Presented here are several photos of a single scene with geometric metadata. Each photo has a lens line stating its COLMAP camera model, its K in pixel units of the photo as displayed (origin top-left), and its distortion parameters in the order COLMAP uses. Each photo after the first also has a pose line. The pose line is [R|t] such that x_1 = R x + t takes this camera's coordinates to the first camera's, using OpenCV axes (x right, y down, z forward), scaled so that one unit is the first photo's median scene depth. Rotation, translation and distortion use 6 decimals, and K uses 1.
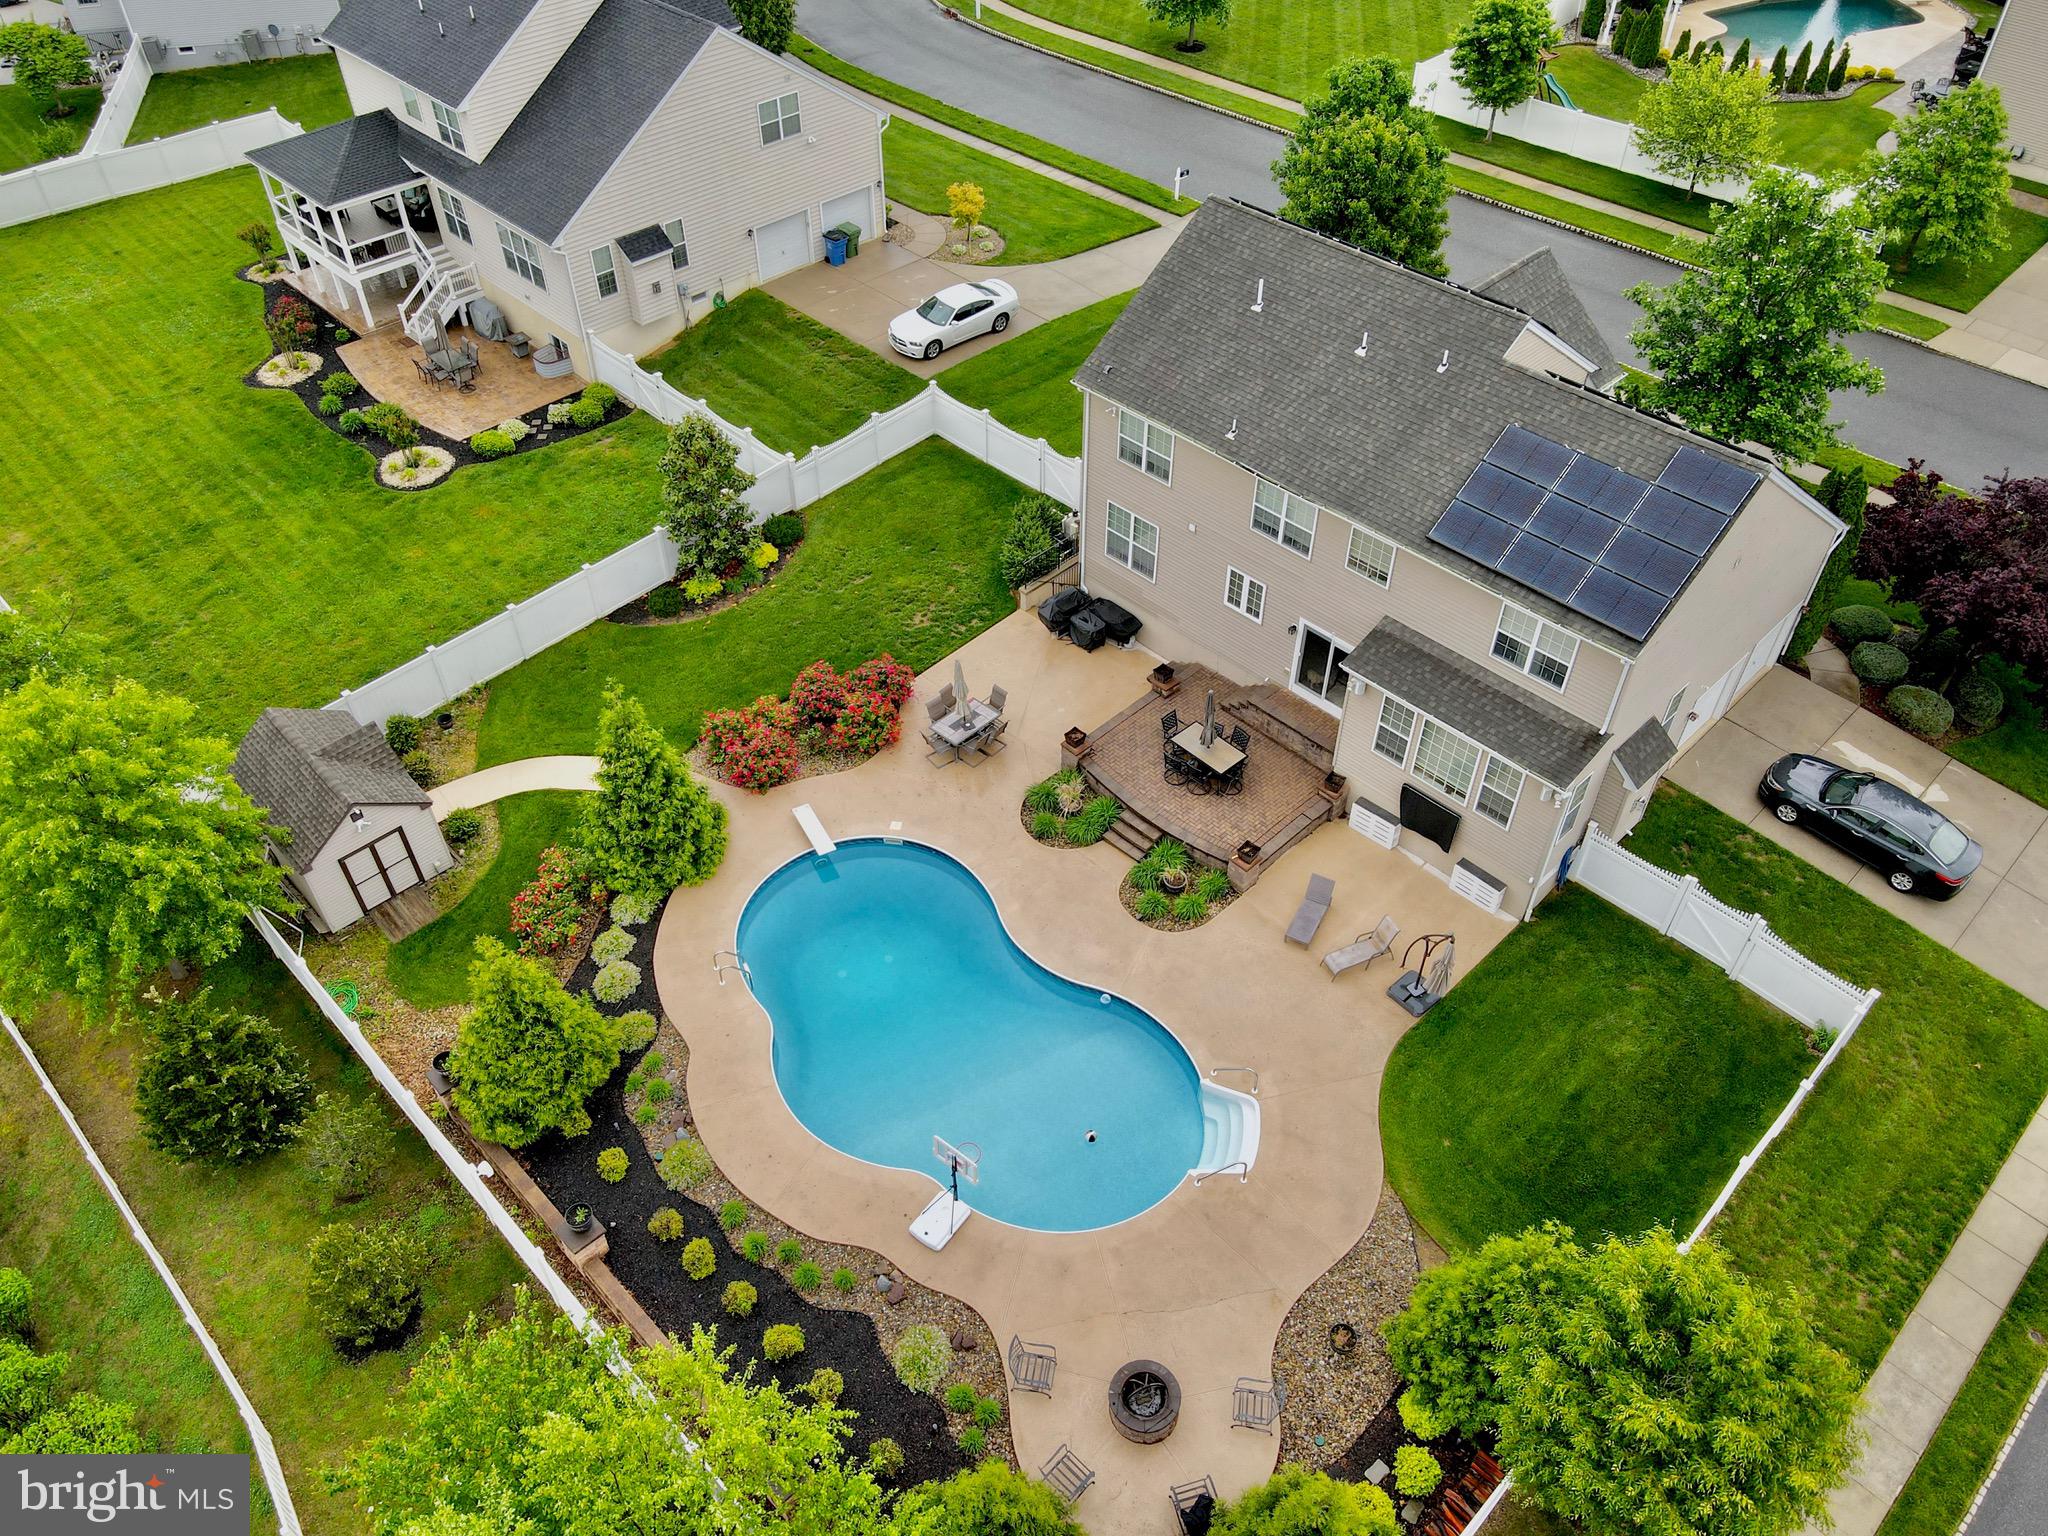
lens RADIAL K [[1503.2, 0, 1016.1], [0, 1503.2, 770.6], [0, 0, 1]] dist [-0.015735, 0.070763]
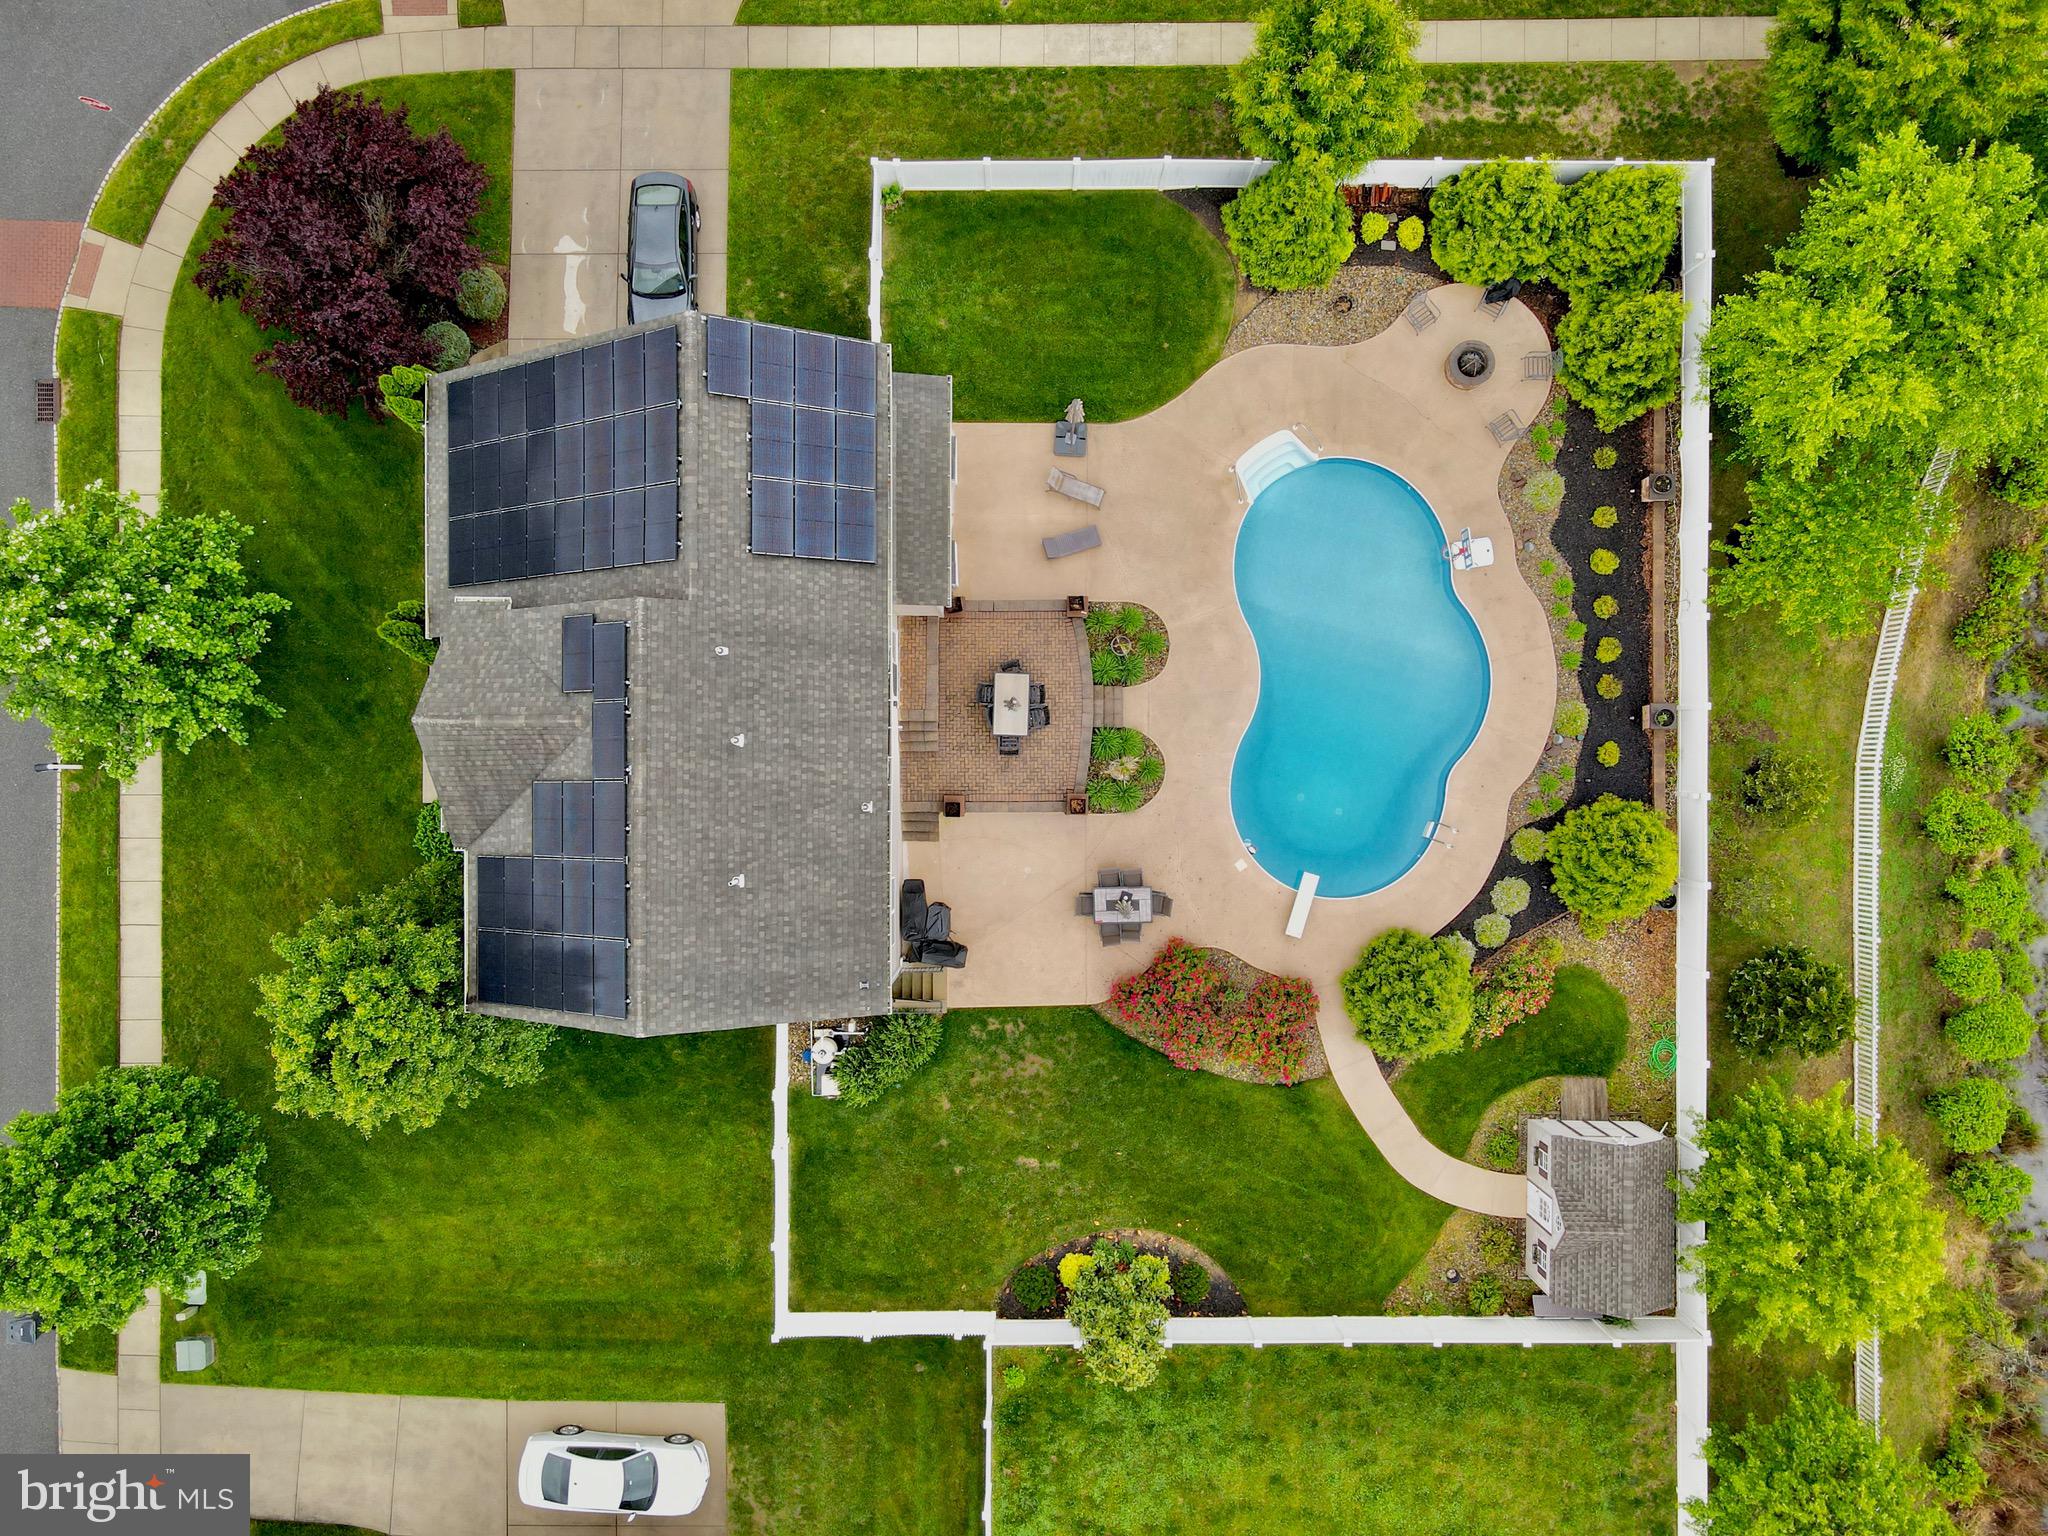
lens RADIAL K [[1503.0, 0, 1017.5], [0, 1503.0, 768.2], [0, 0, 1]] dist [-0.003655, 0.034908]
pose [[-0.714926, -0.698936, 0.019201, 0.073742], [0.500106, -0.491969, 0.712644, -0.861914], [-0.488646, 0.519090, 0.701263, 0.257280]]
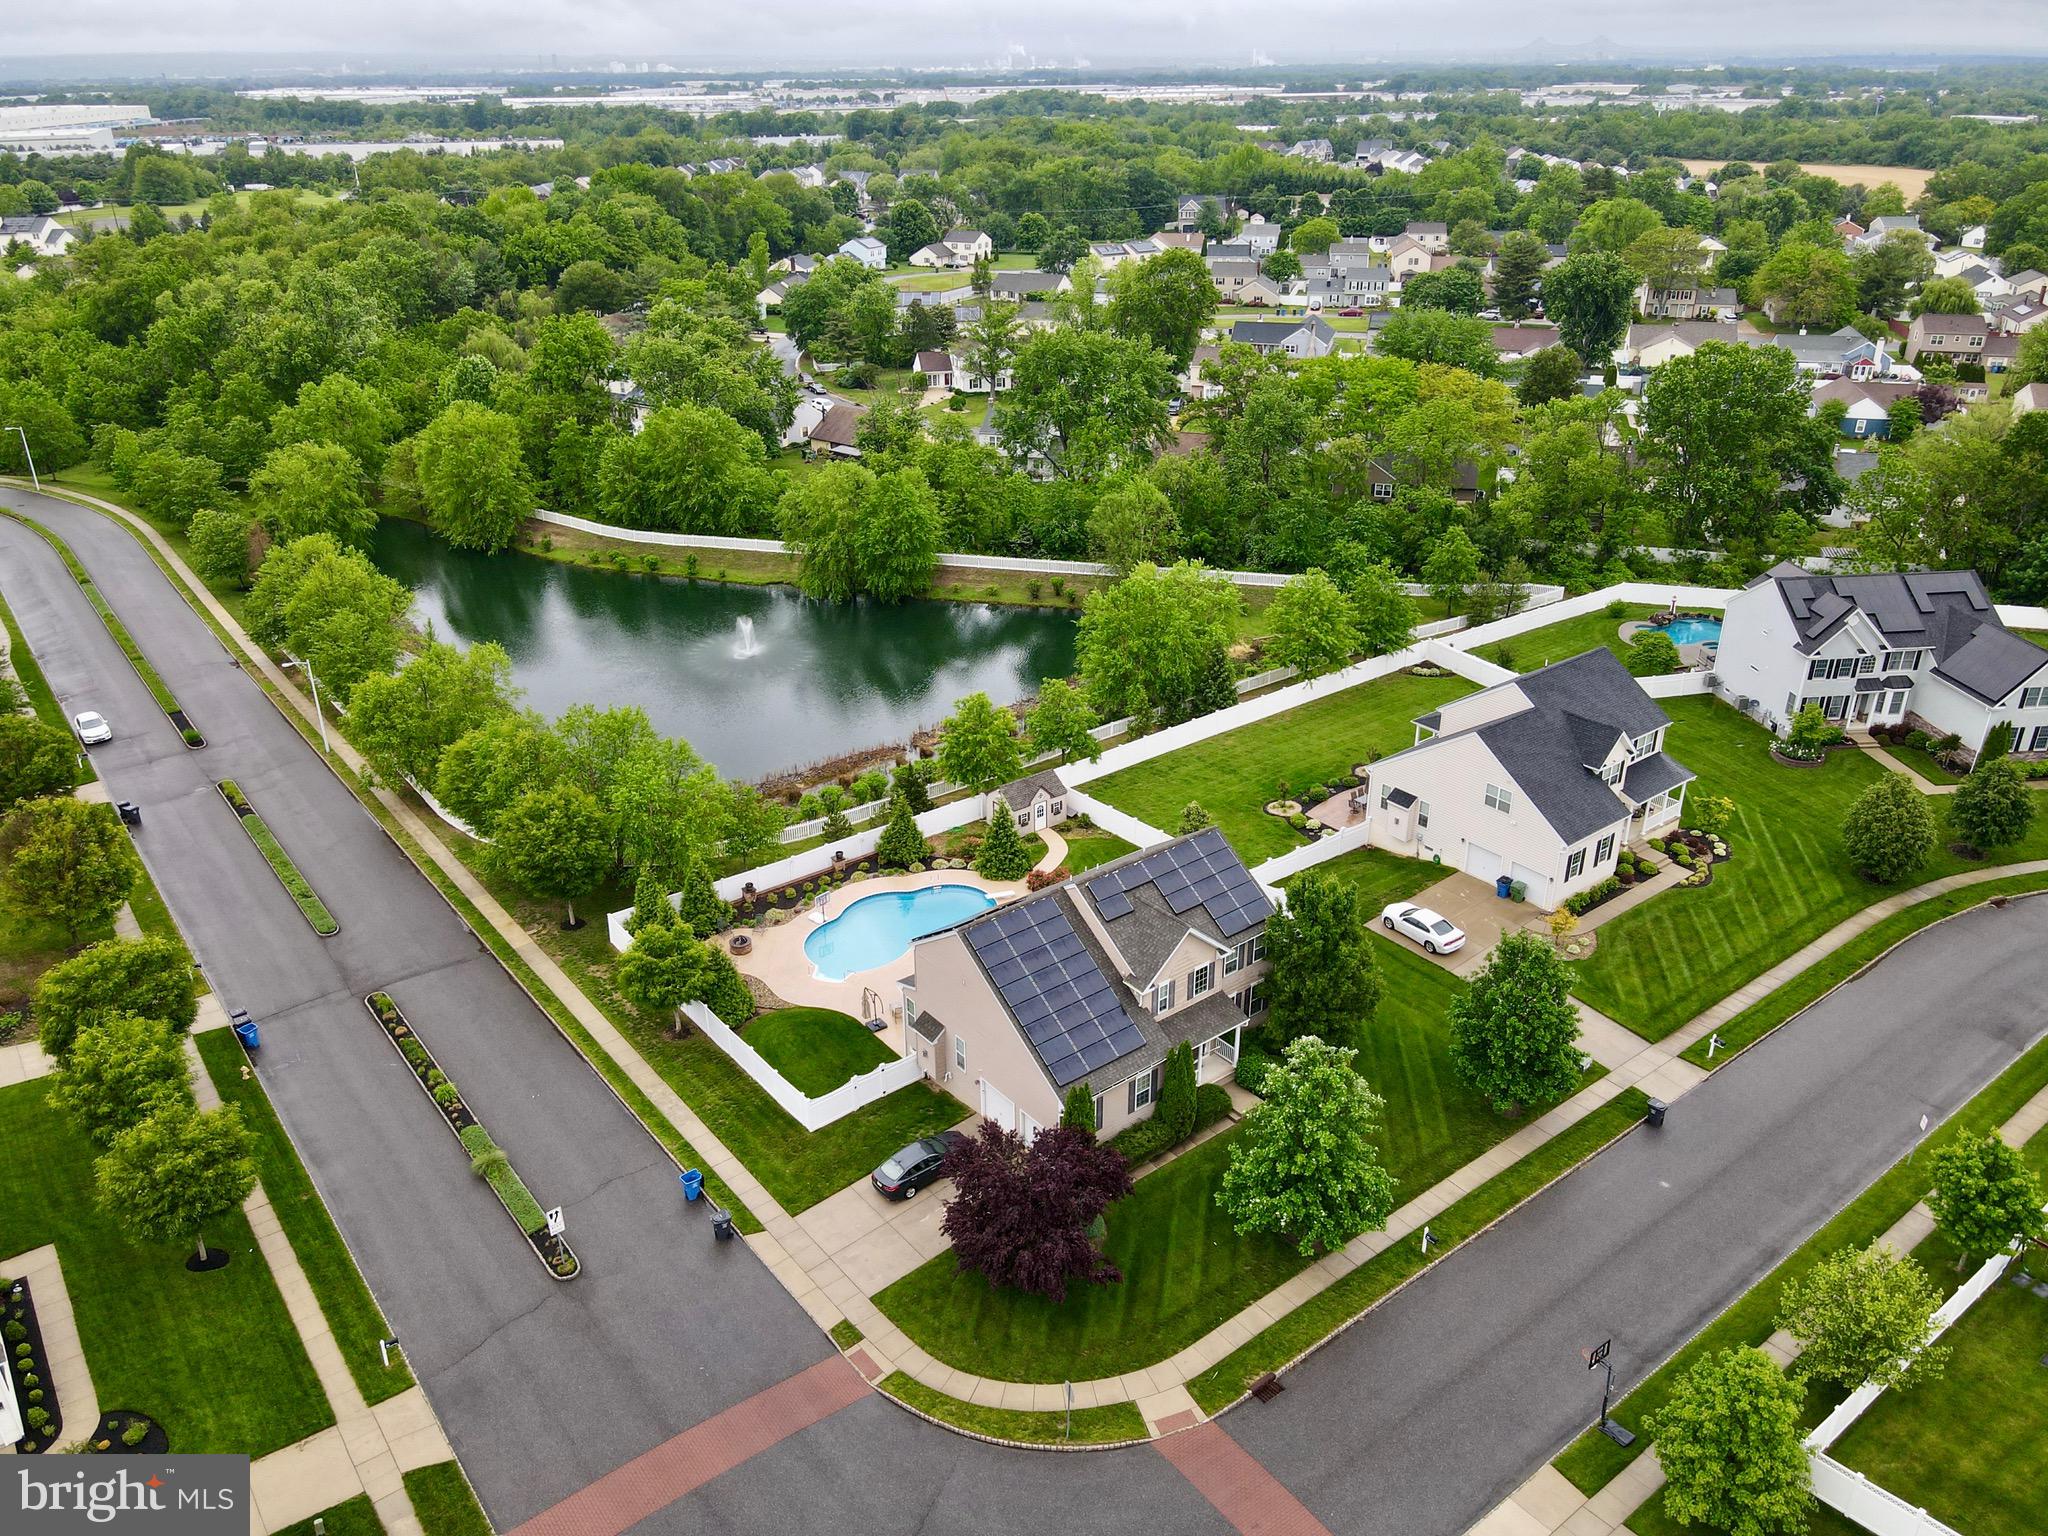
lens RADIAL K [[1503.0, 0, 1017.5], [0, 1503.0, 768.2], [0, 0, 1]] dist [-0.003655, 0.034908]
pose [[-0.114902, 0.427141, -0.896855, 2.053602], [-0.682436, 0.622121, 0.383726, -1.091192], [0.721857, 0.656137, 0.220013, 0.351258]]
